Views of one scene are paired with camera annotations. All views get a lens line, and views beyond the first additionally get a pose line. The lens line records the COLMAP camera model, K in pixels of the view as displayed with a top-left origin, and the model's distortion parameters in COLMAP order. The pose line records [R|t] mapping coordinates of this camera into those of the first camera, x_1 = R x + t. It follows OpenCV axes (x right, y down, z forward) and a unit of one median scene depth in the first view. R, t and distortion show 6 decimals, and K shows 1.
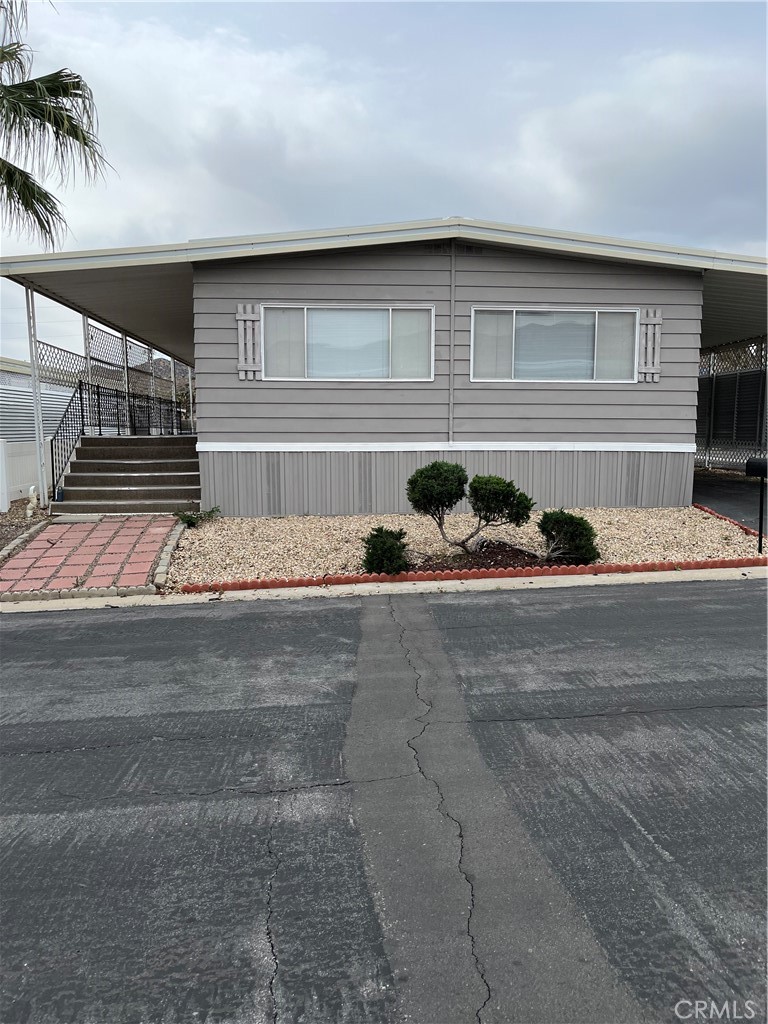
lens RADIAL K [[782.1, 0, 385.5], [0, 782.1, 514.8], [0, 0, 1]] dist [0.045564, -0.071539]
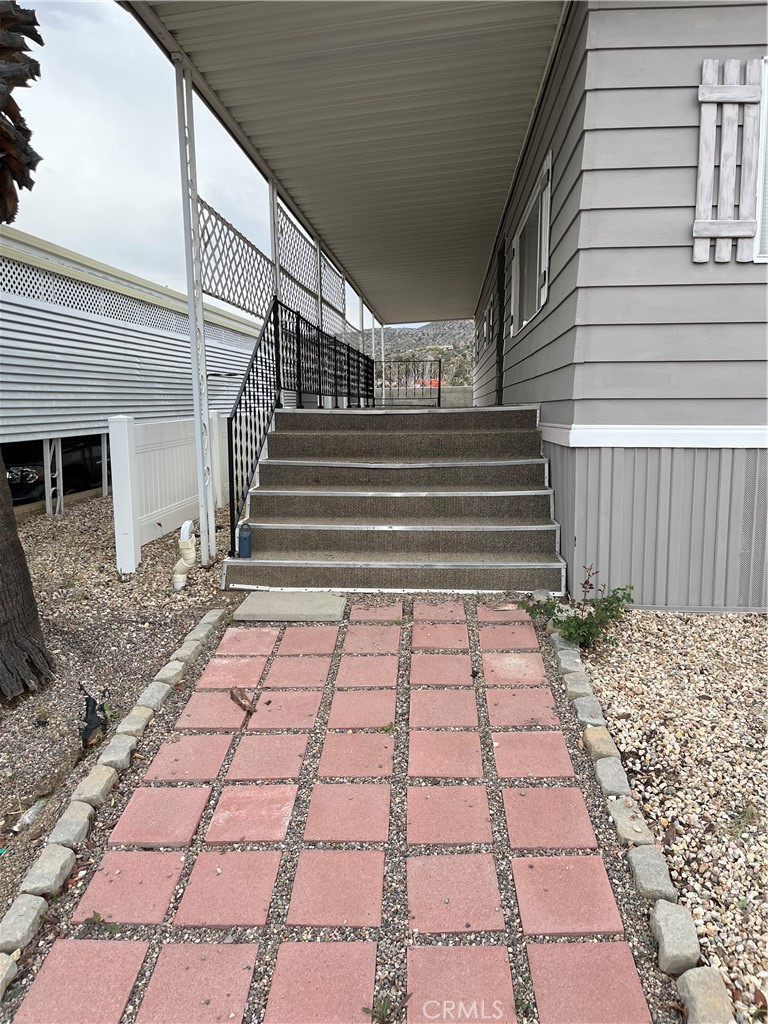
lens RADIAL K [[782.1, 0, 379.7], [0, 782.1, 507.8], [0, 0, 1]] dist [0.045564, -0.071539]
pose [[0.987915, 0.018730, -0.153860, -0.279377], [-0.014943, 0.999557, 0.025732, -0.059158], [0.154274, -0.023122, 0.987758, 0.592522]]
